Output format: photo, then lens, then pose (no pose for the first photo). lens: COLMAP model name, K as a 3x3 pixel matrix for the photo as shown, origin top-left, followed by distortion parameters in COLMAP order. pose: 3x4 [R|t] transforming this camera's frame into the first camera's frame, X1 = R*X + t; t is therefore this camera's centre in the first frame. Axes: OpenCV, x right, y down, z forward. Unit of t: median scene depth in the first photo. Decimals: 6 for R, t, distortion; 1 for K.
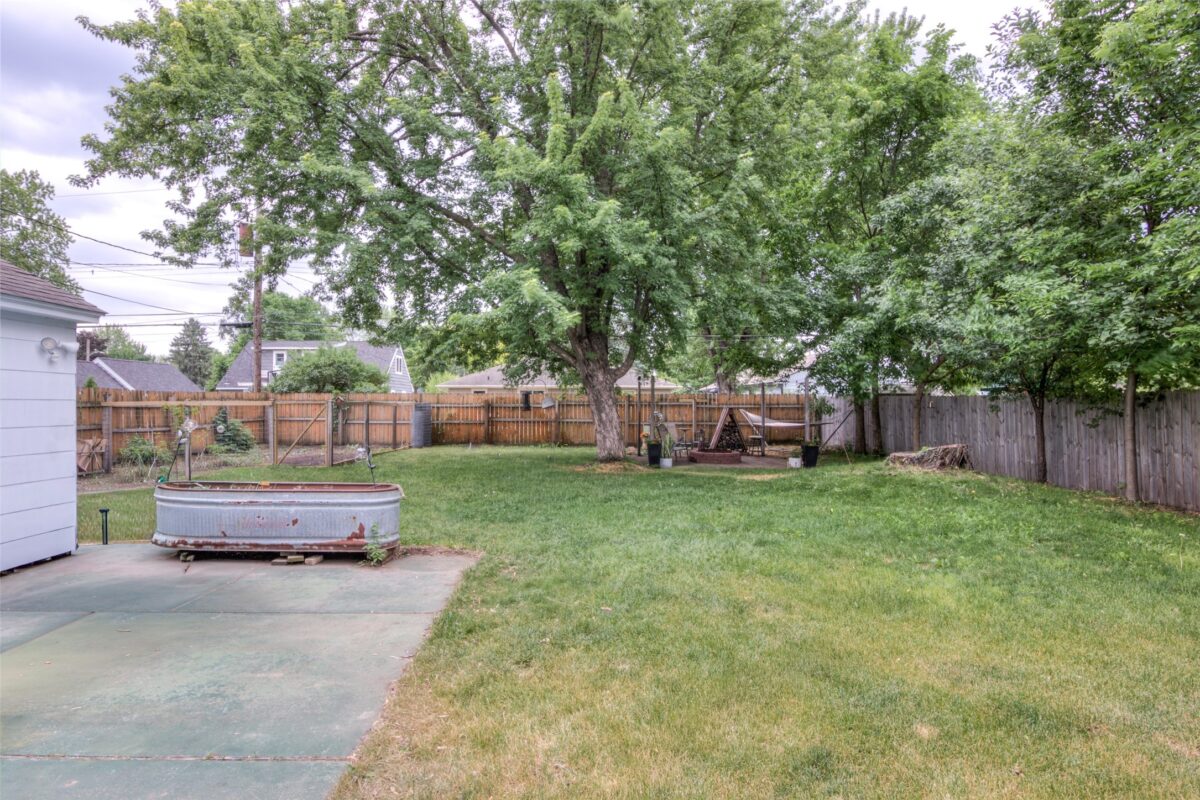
lens RADIAL K [[626.9, 0, 600.0], [0, 626.9, 400.0], [0, 0, 1]] dist [-0.001124, -0.010281]
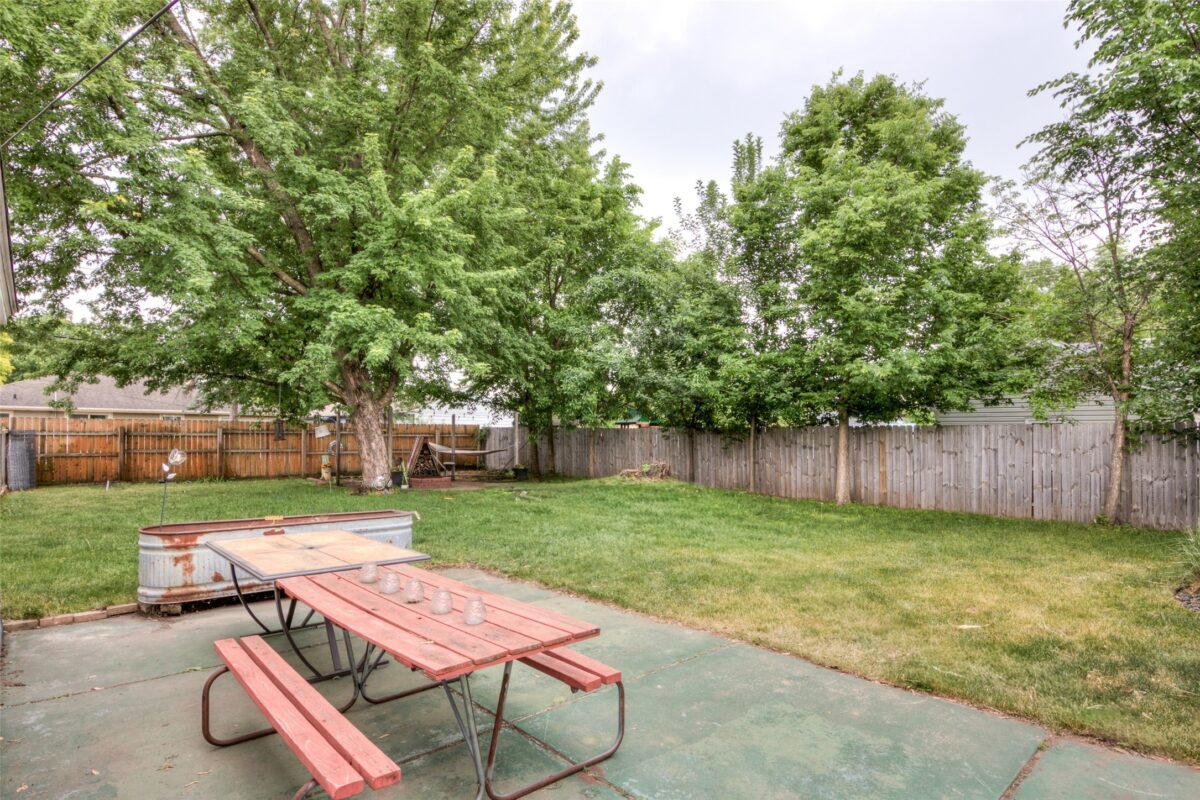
lens RADIAL K [[613.9, 0, 602.4], [0, 613.9, 434.2], [0, 0, 1]] dist [-0.002742, -0.000434]
pose [[0.764999, 0.002507, 0.644027, -0.239436], [-0.008360, 0.999947, 0.006039, -0.000885], [-0.643978, -0.010004, 0.764979, -0.007135]]
